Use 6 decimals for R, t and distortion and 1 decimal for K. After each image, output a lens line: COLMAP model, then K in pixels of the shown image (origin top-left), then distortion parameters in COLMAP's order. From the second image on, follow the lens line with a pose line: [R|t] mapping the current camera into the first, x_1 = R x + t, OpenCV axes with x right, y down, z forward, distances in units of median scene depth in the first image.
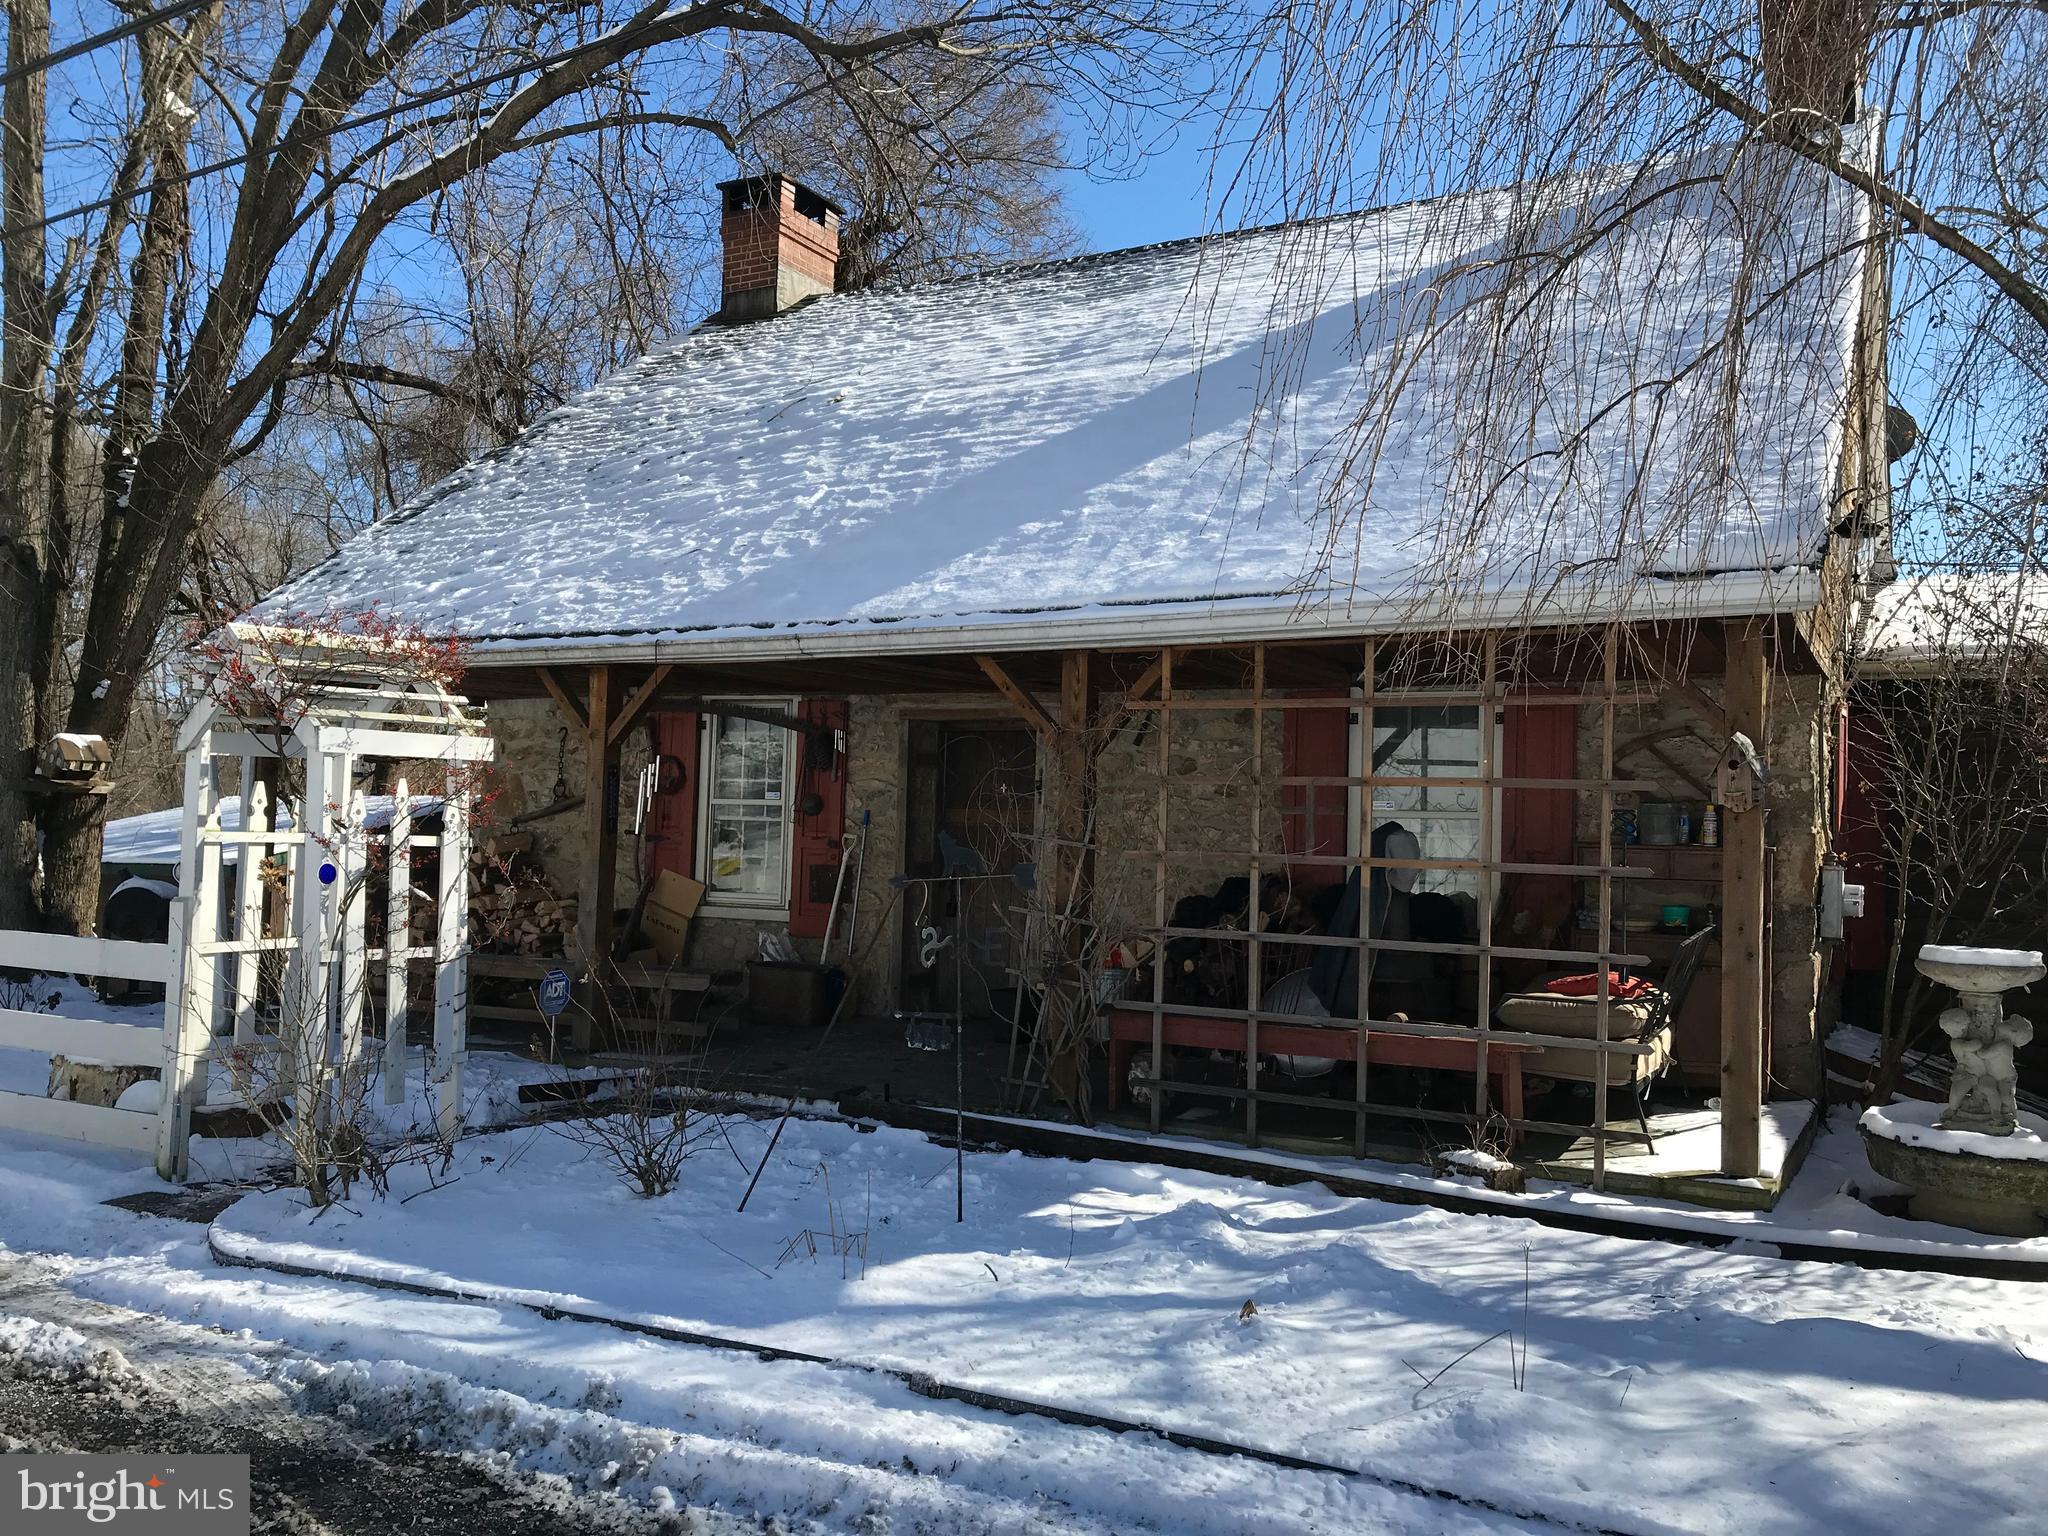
lens RADIAL K [[1680.2, 0, 1024.0], [0, 1680.2, 768.0], [0, 0, 1]] dist [0.010028, 0.002808]
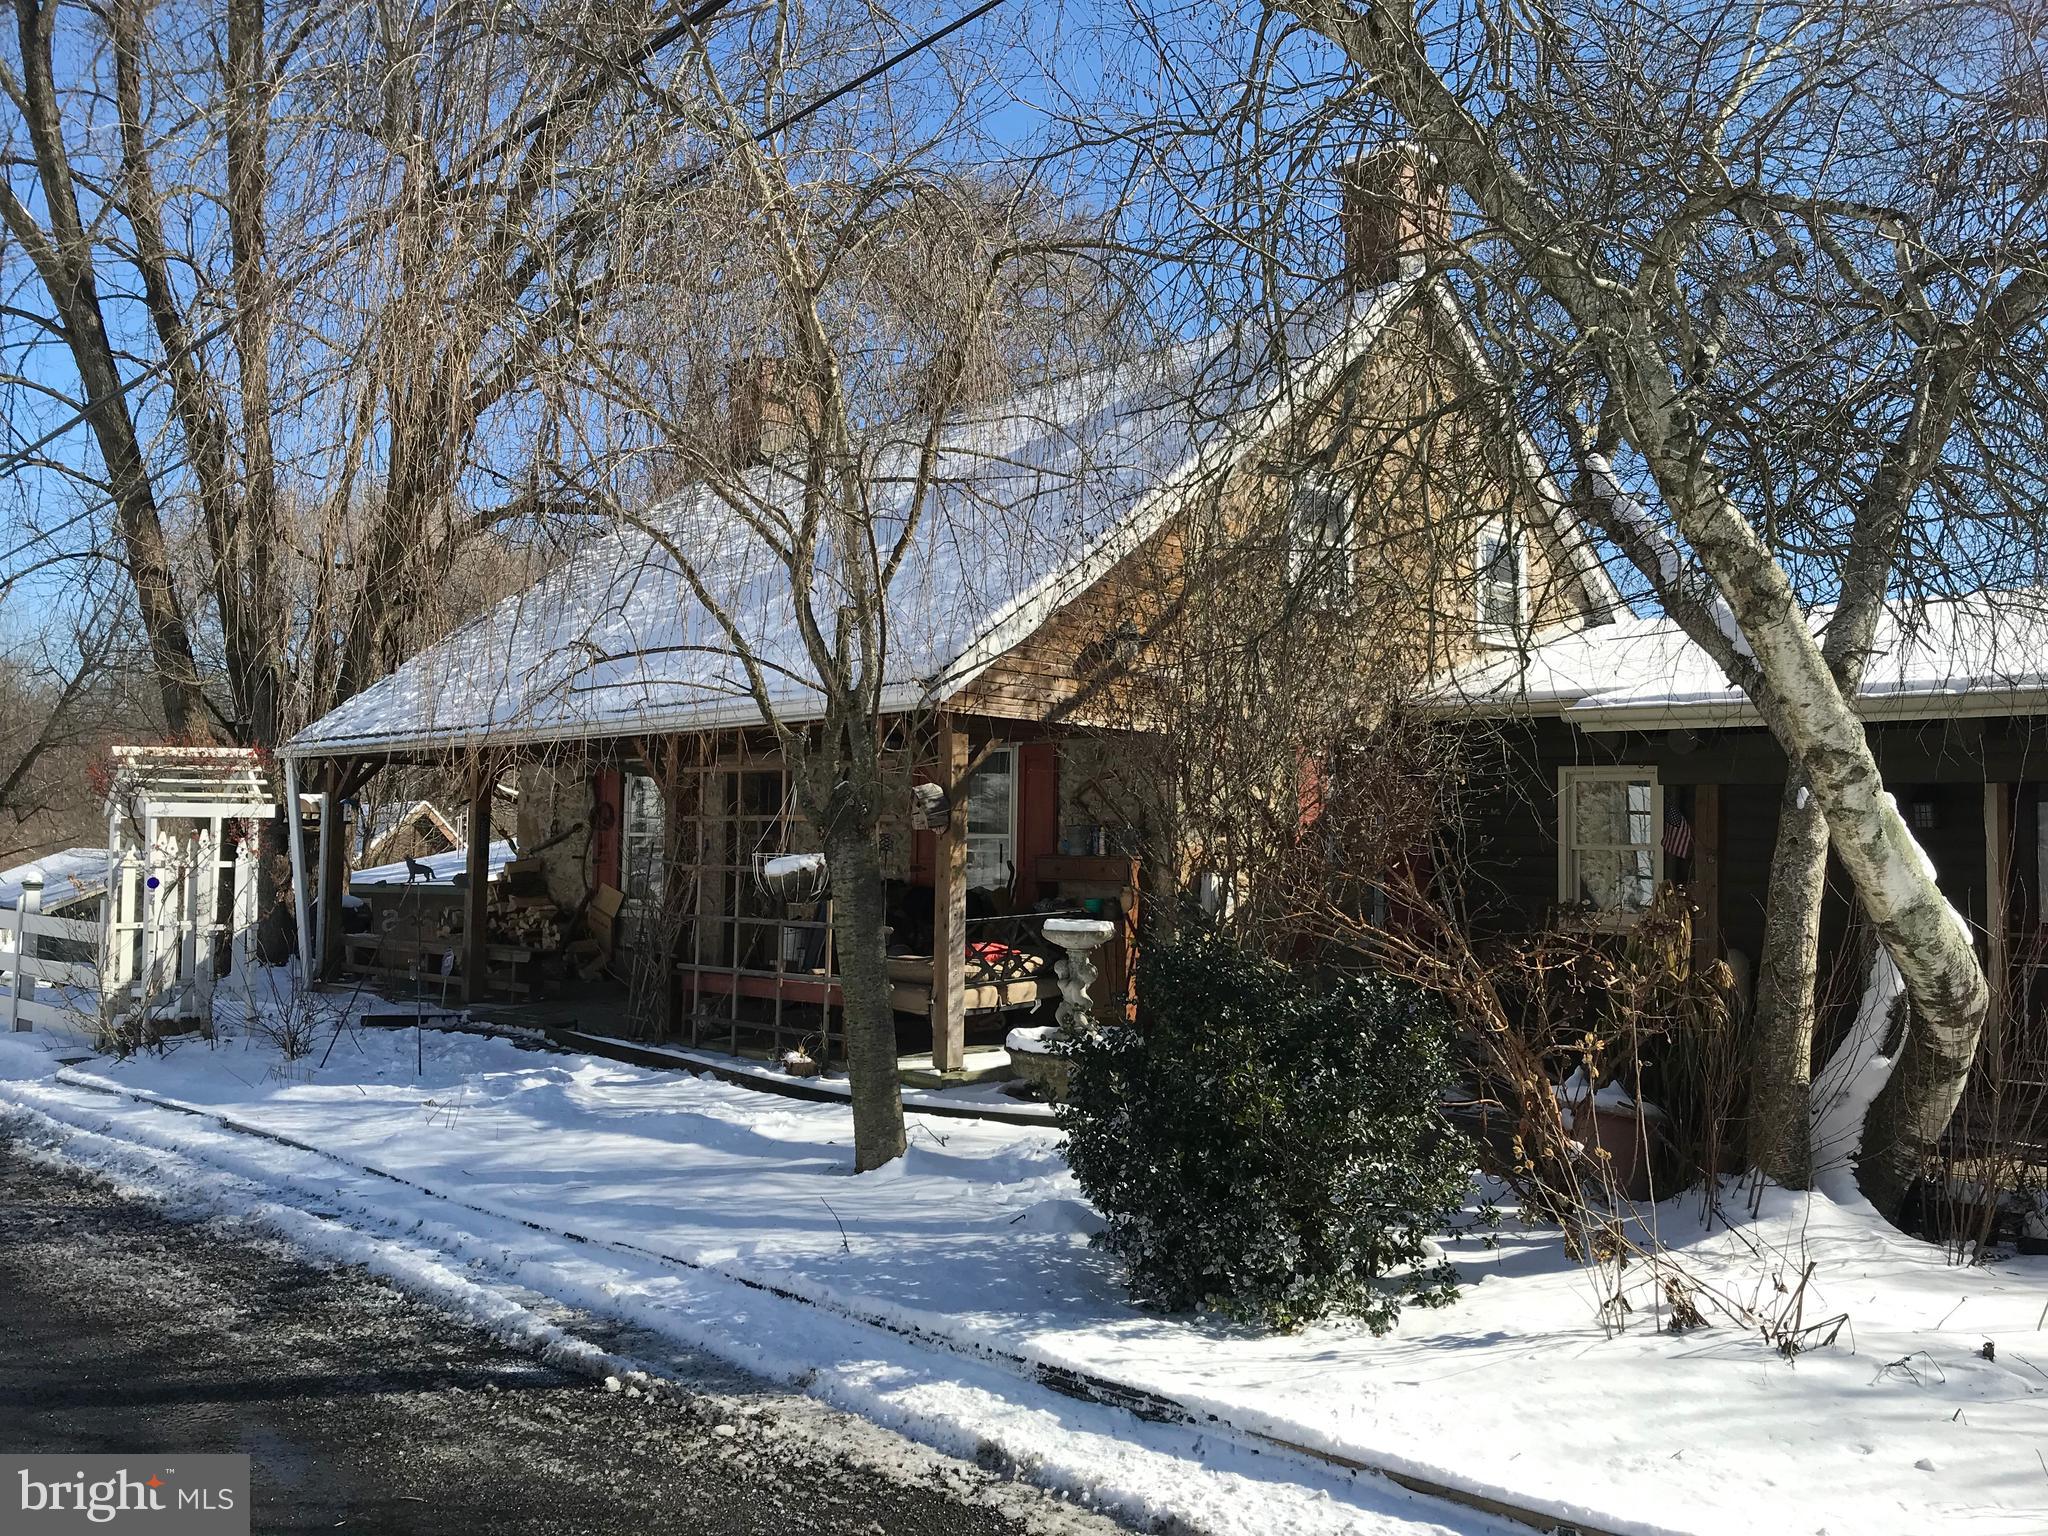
lens RADIAL K [[1680.2, 0, 1024.0], [0, 1680.2, 768.0], [0, 0, 1]] dist [0.010028, 0.002808]
pose [[0.960588, -0.029444, -0.276413, 0.928411], [0.025847, 0.999527, -0.016647, -0.006186], [0.276772, 0.008846, 0.960895, -0.457435]]
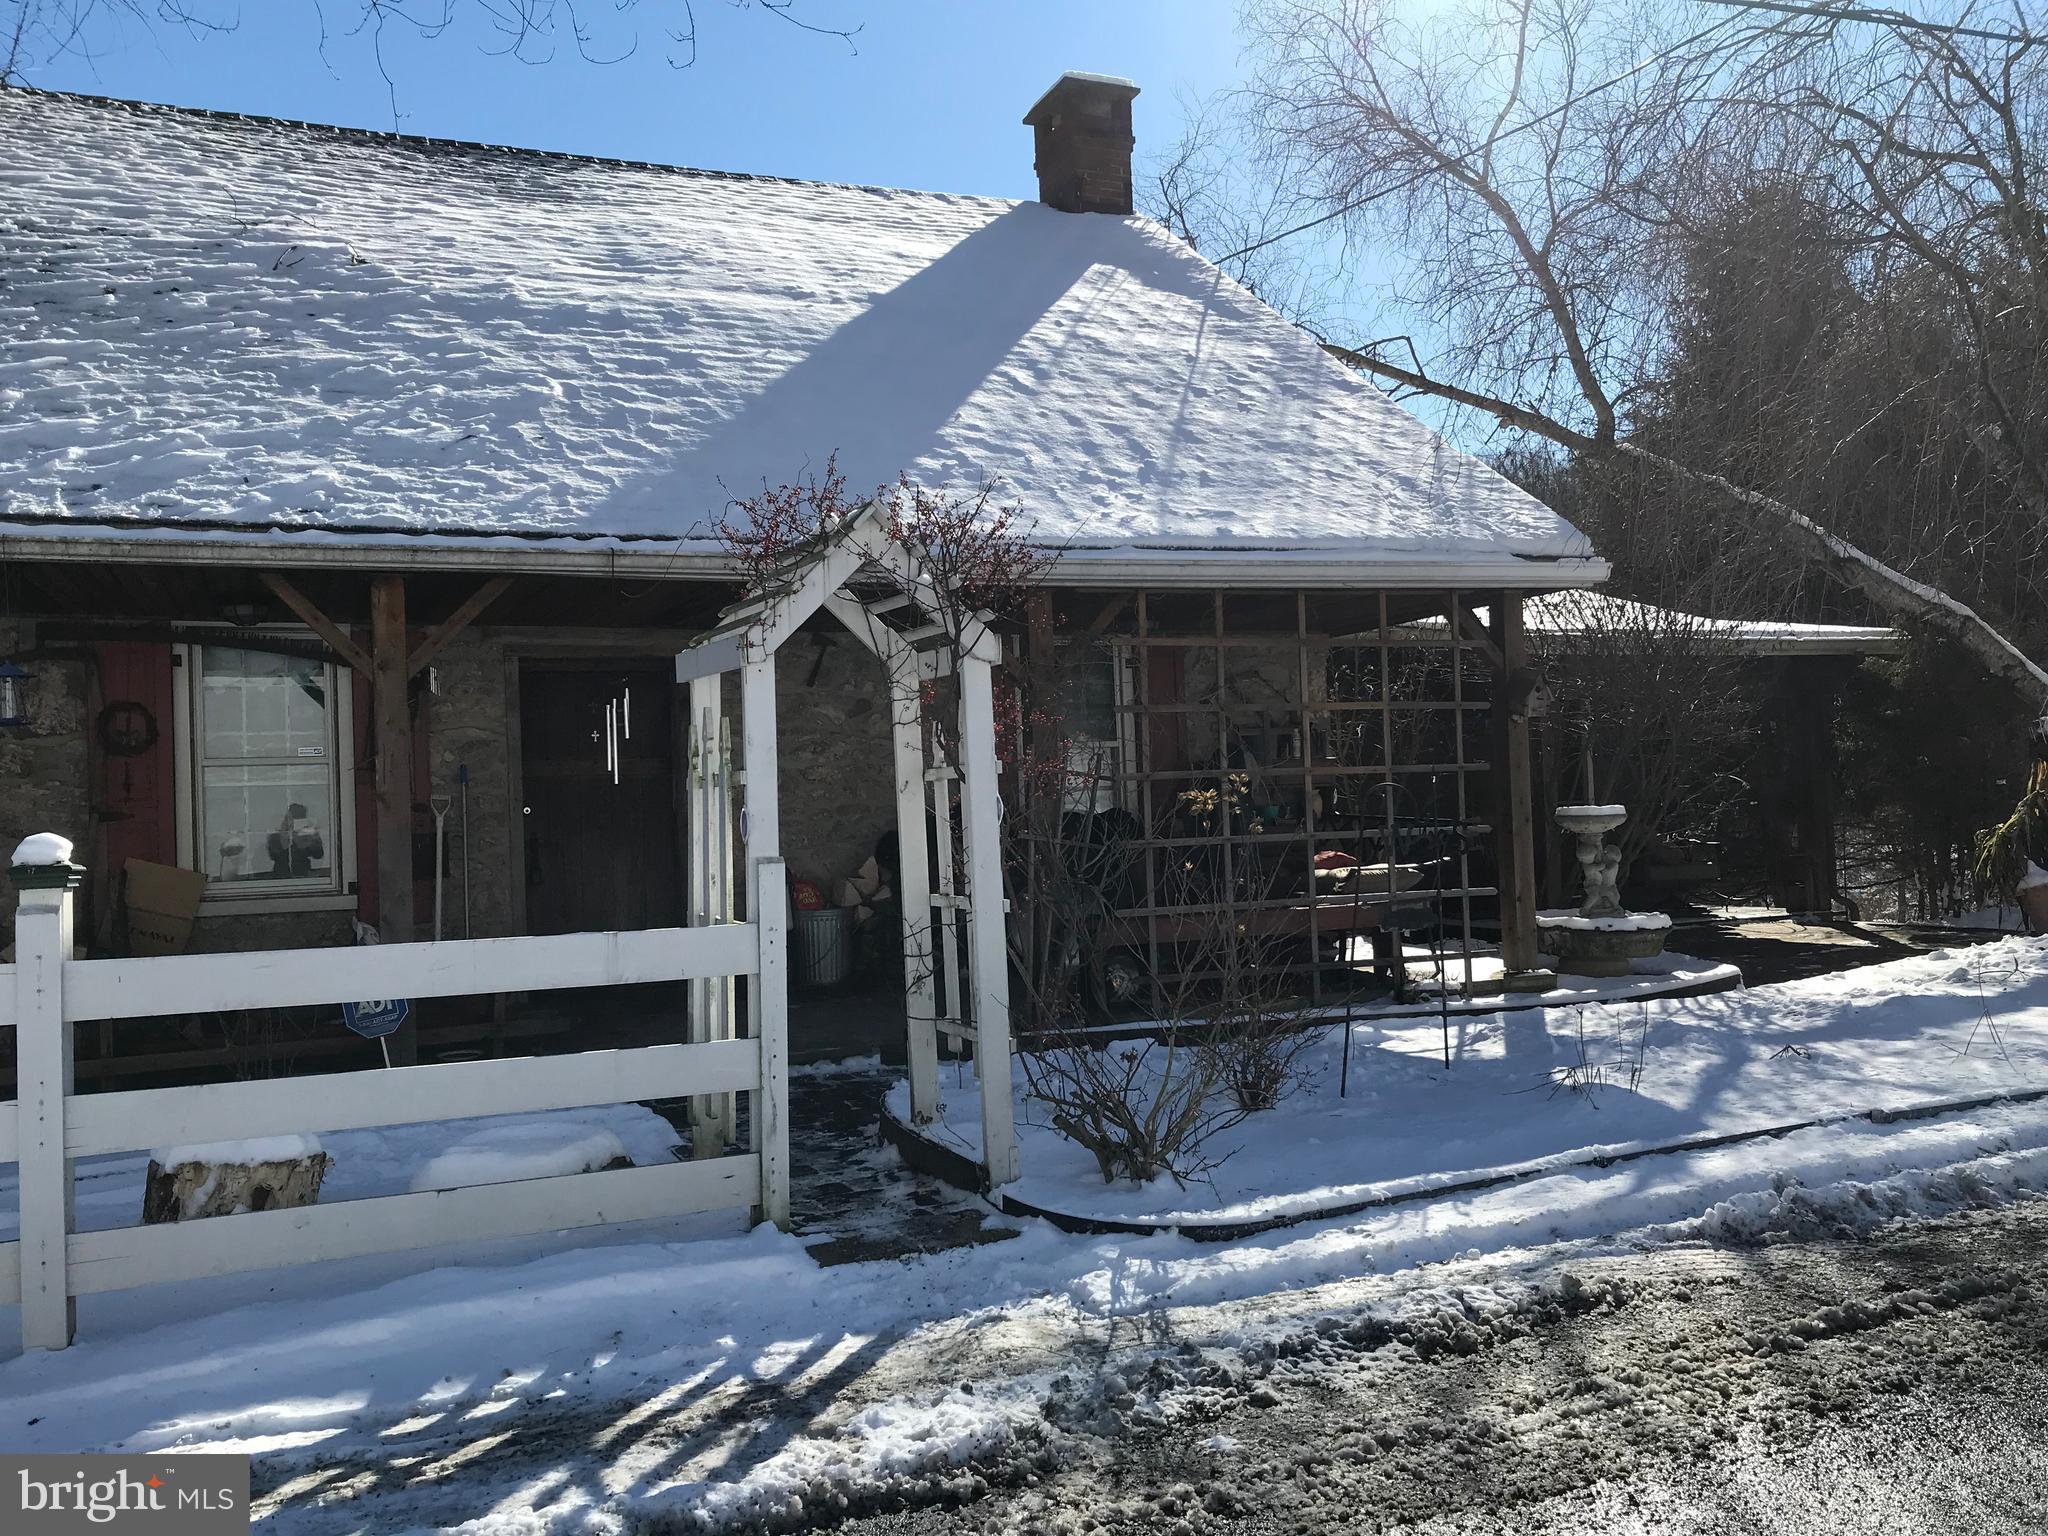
lens RADIAL K [[1680.2, 0, 1024.0], [0, 1680.2, 768.0], [0, 0, 1]] dist [0.010028, 0.002808]
pose [[0.610460, -0.031466, 0.791421, -0.977999], [0.020206, 0.999504, 0.024154, 0.020609], [-0.791789, 0.001247, 0.610793, 0.440582]]
